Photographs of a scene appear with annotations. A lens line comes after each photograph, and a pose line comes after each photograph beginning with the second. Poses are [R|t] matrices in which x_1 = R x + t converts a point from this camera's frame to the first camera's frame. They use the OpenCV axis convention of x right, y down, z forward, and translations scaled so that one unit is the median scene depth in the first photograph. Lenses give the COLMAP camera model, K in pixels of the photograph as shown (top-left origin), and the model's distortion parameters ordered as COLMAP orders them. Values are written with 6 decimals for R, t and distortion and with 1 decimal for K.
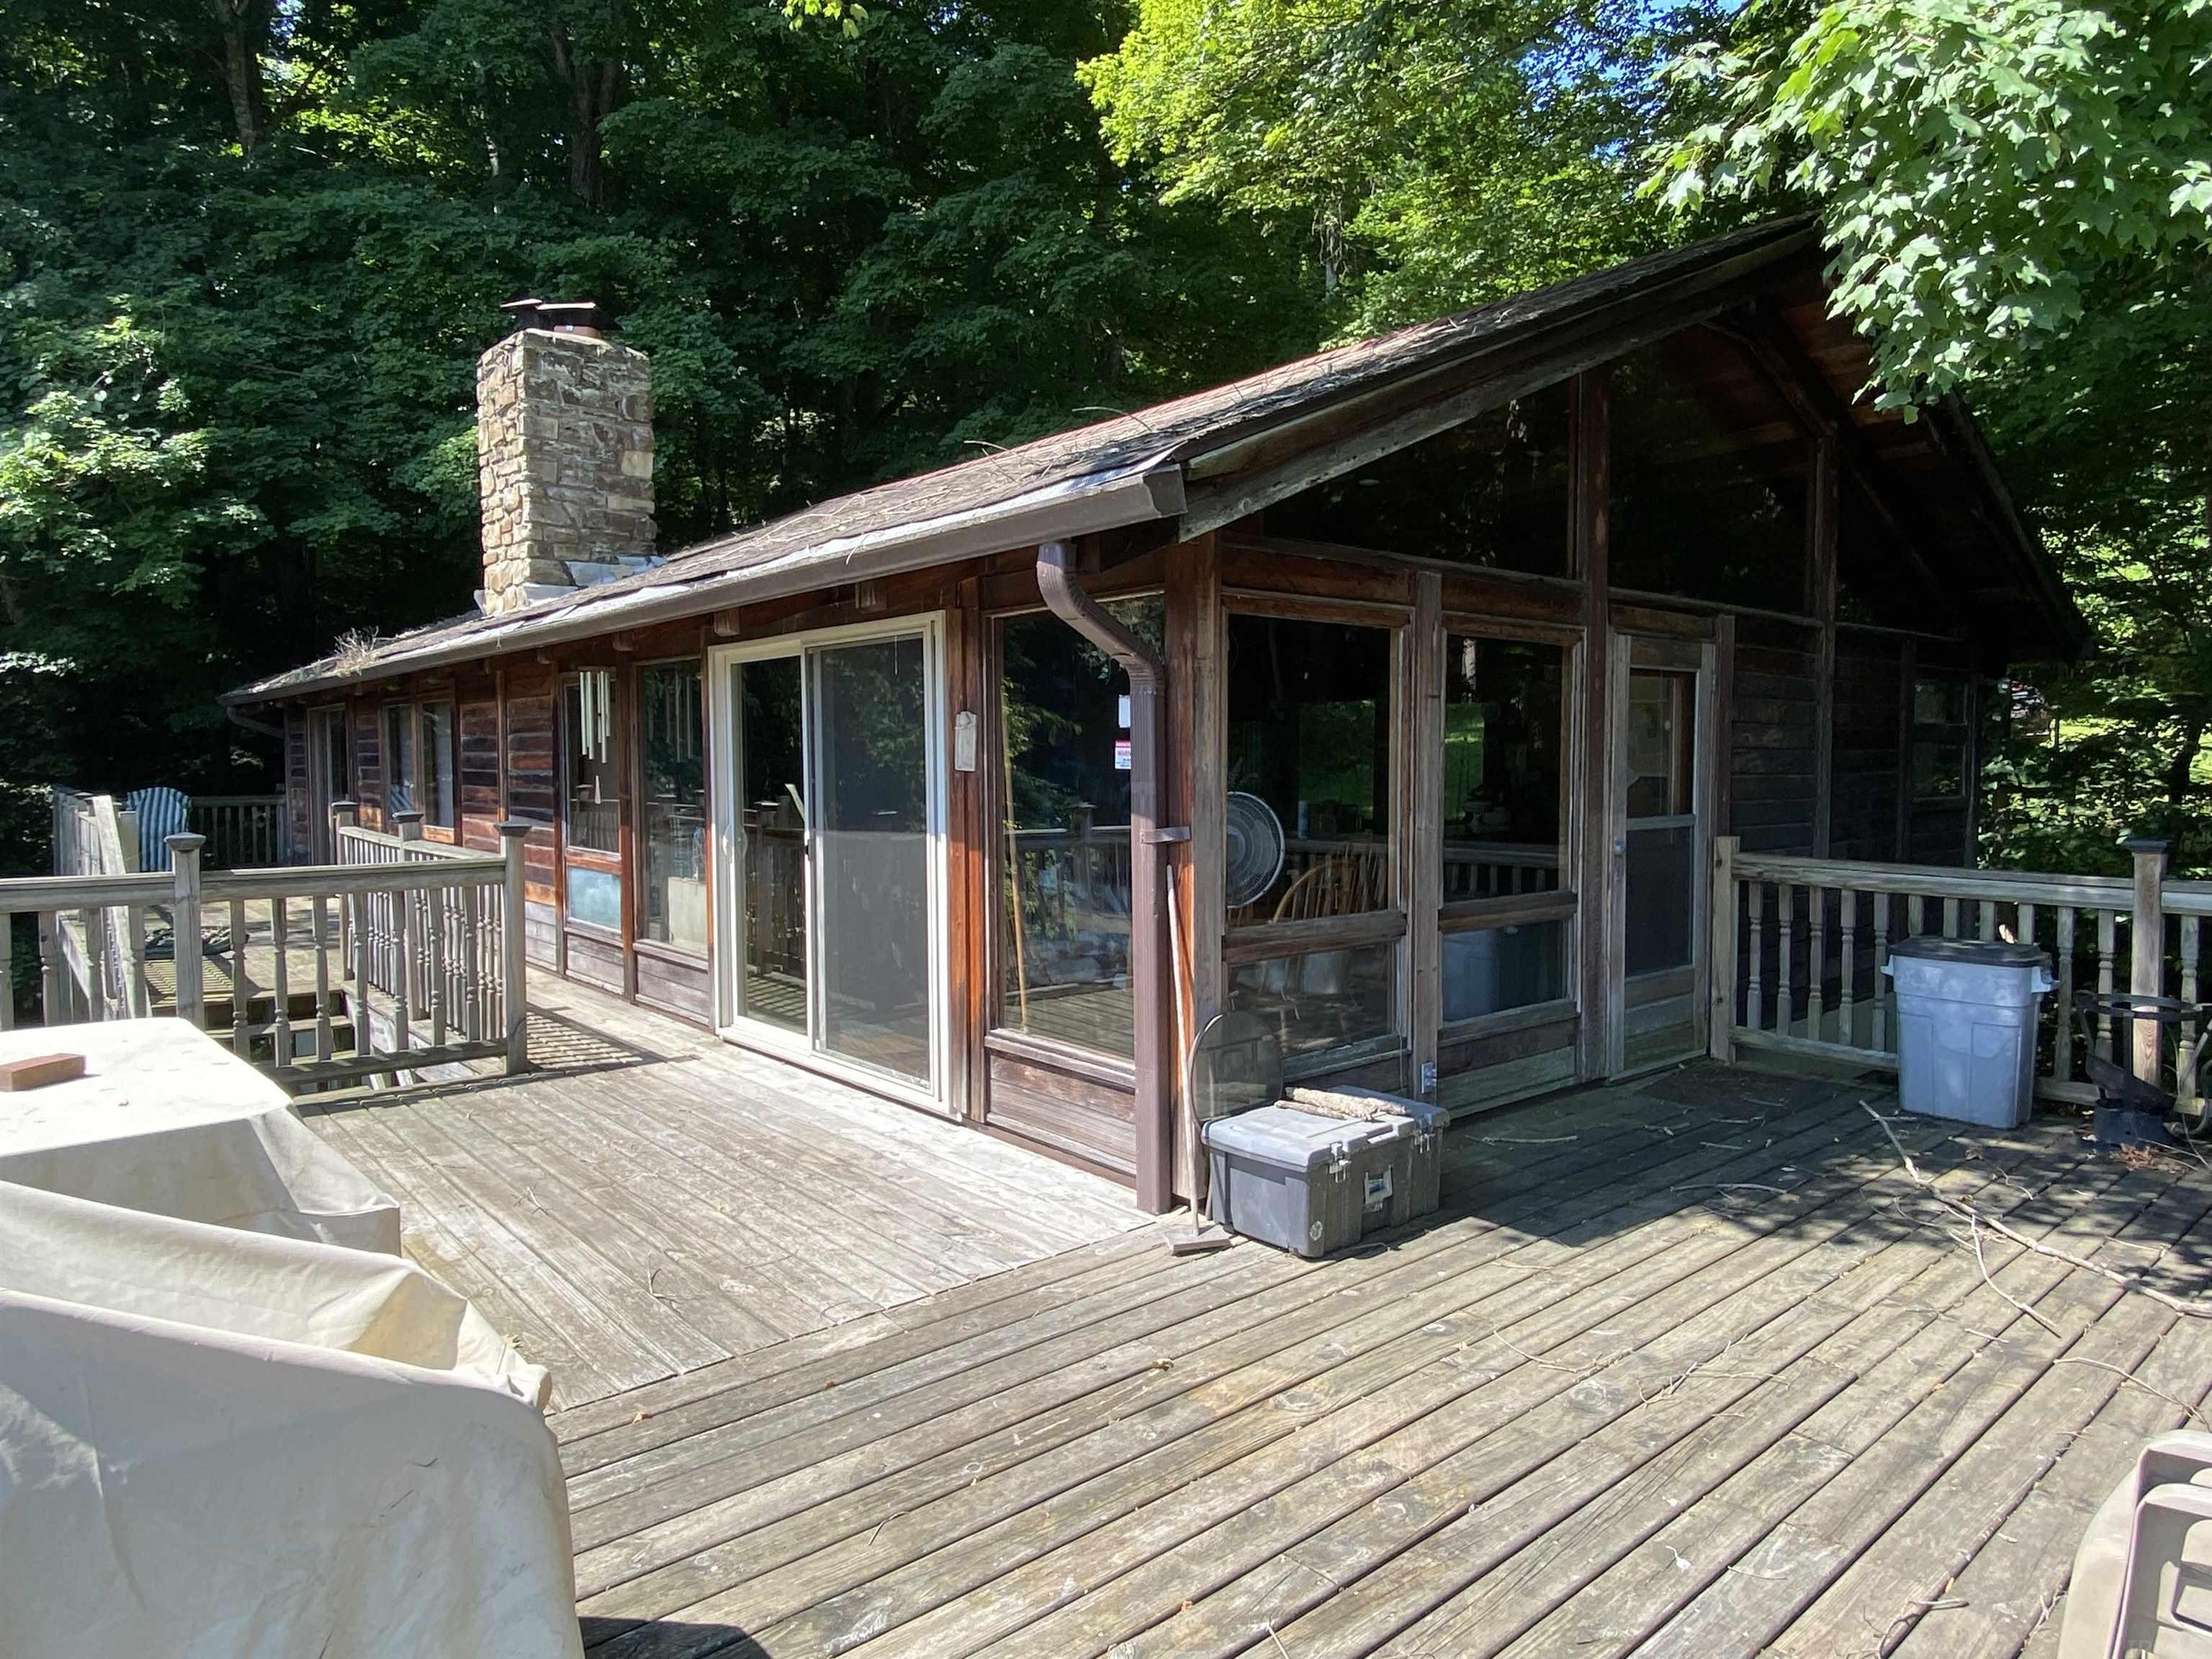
lens RADIAL K [[1387.5, 0, 1106.0], [0, 1387.5, 829.5], [0, 0, 1]] dist [0.000706, 0.000019]
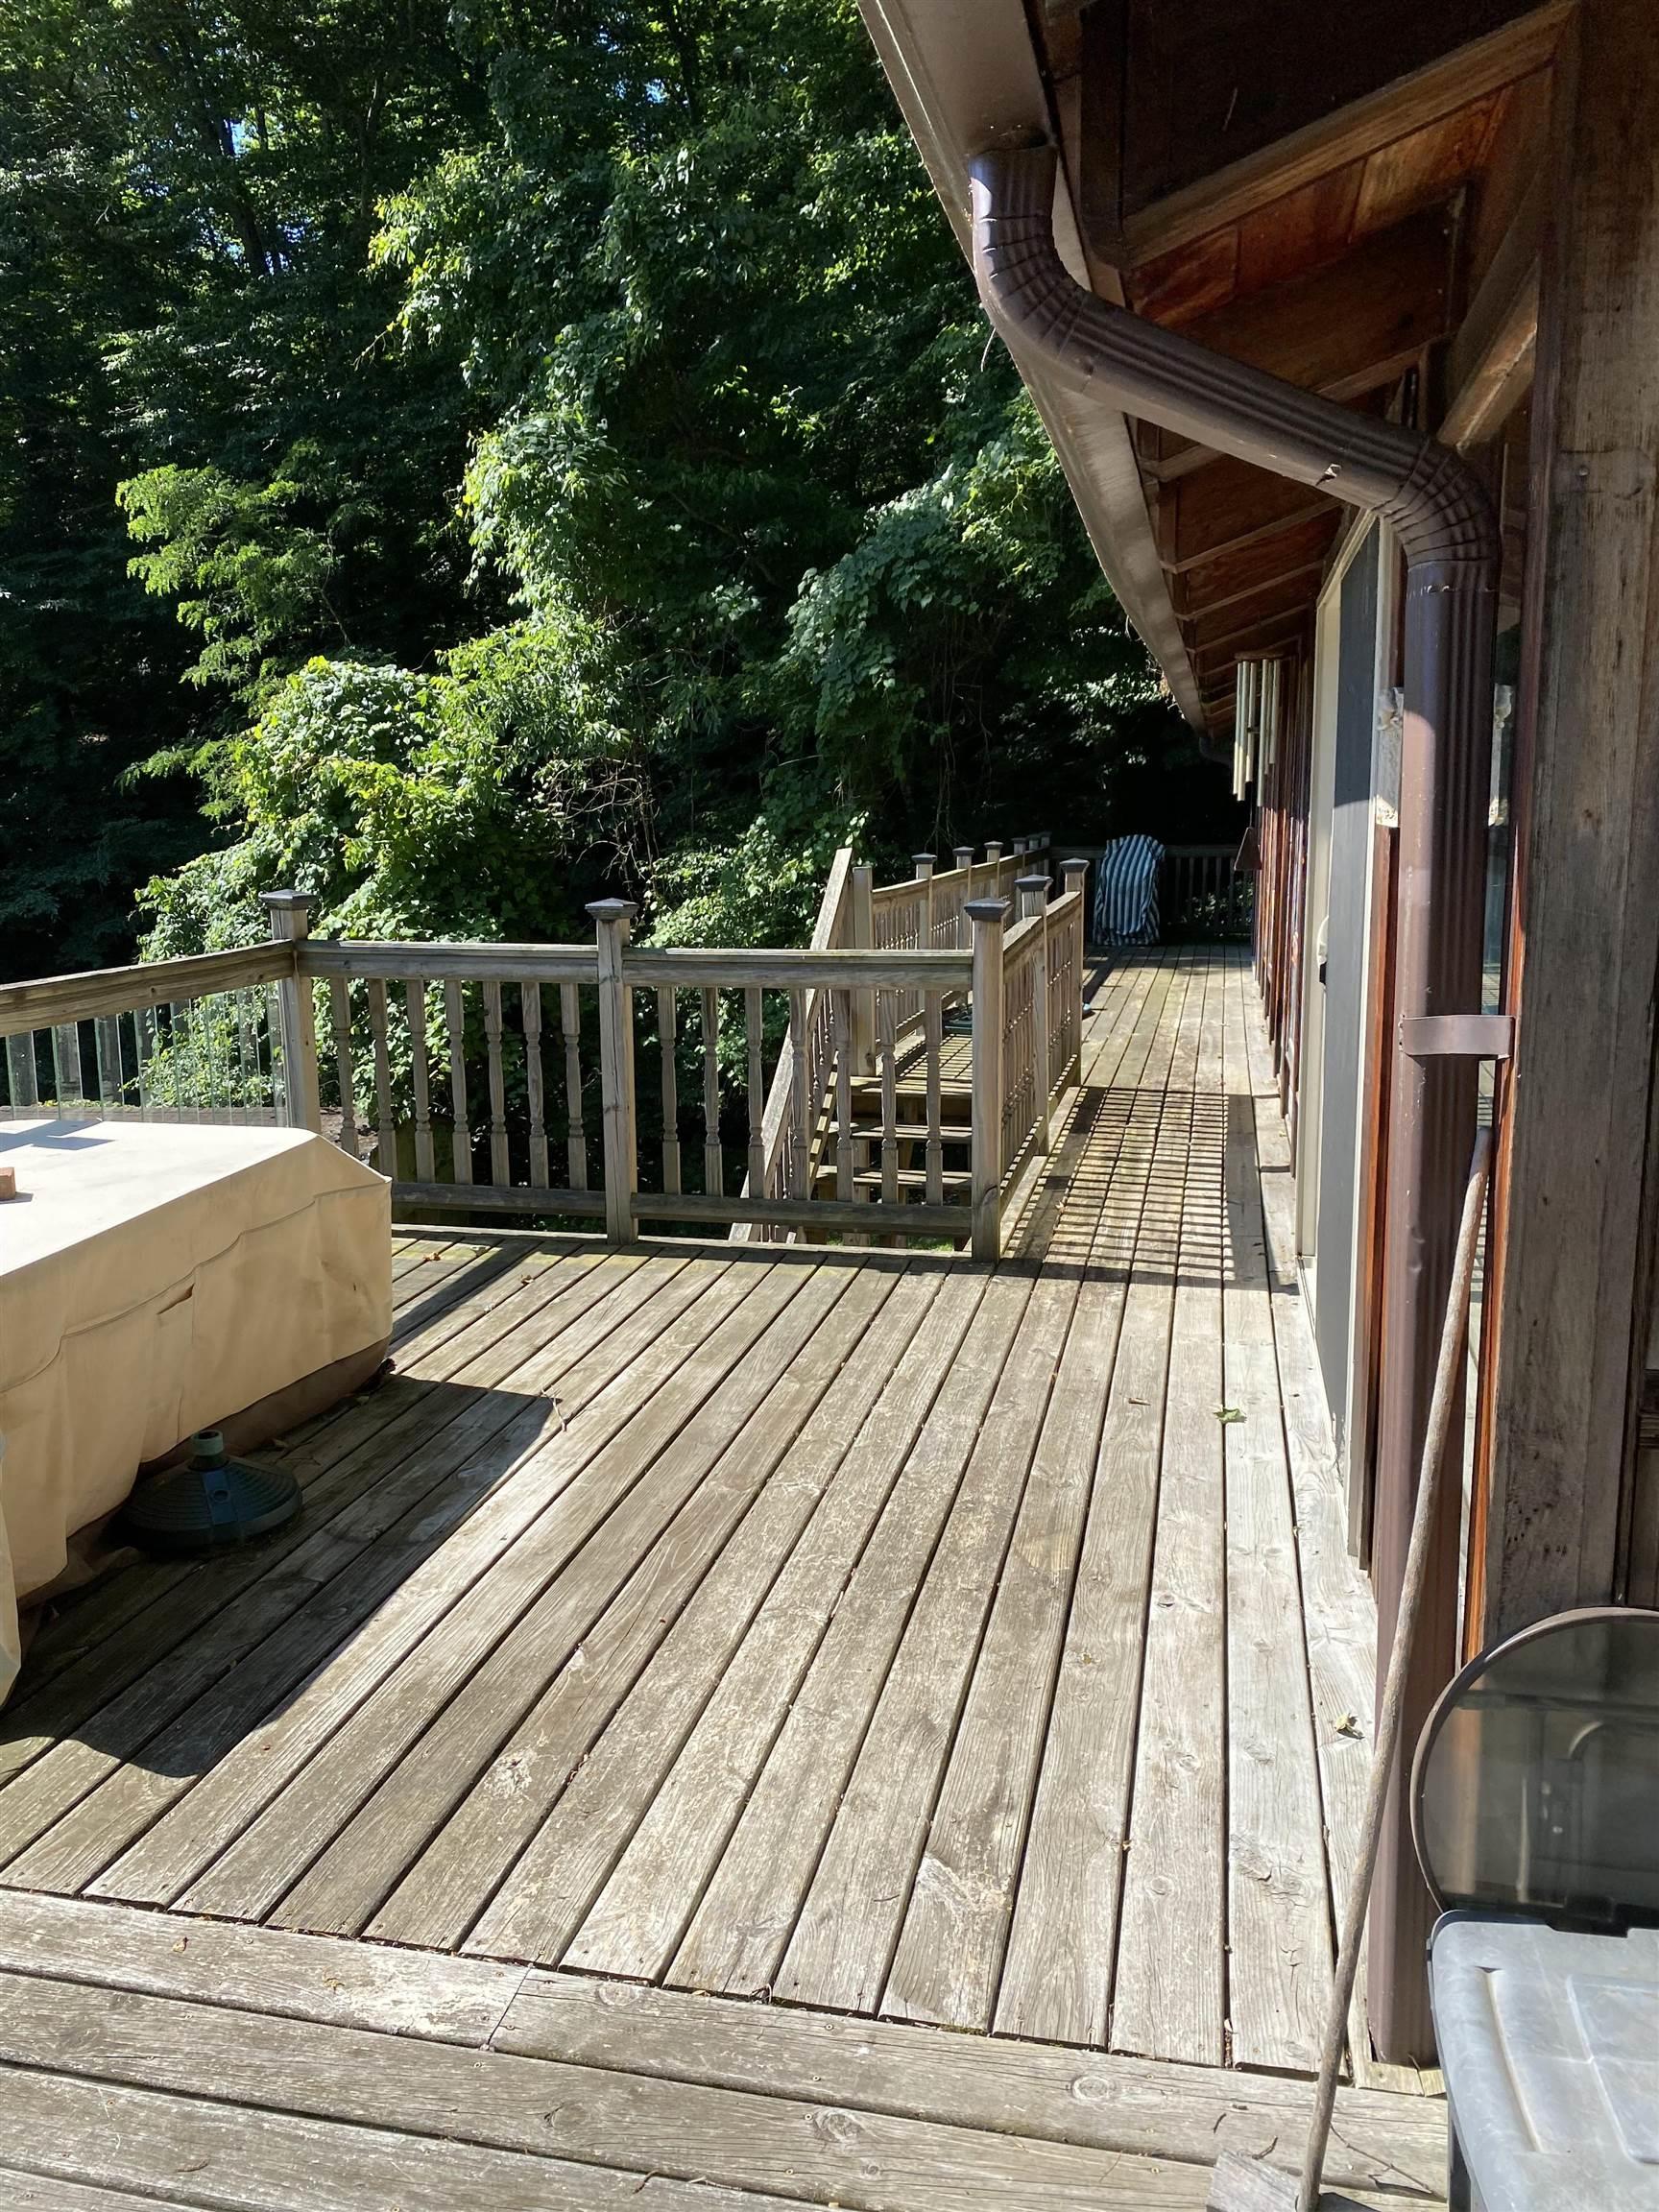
lens RADIAL K [[1705.0, 0, 829.5], [0, 1705.0, 1106.0], [0, 0, 1]] dist [0.035970, -0.045393]
pose [[0.613752, 0.159382, -0.773244, 0.191282], [-0.055698, 0.985712, 0.158966, -0.035462], [0.787532, -0.054497, 0.613860, 0.419285]]
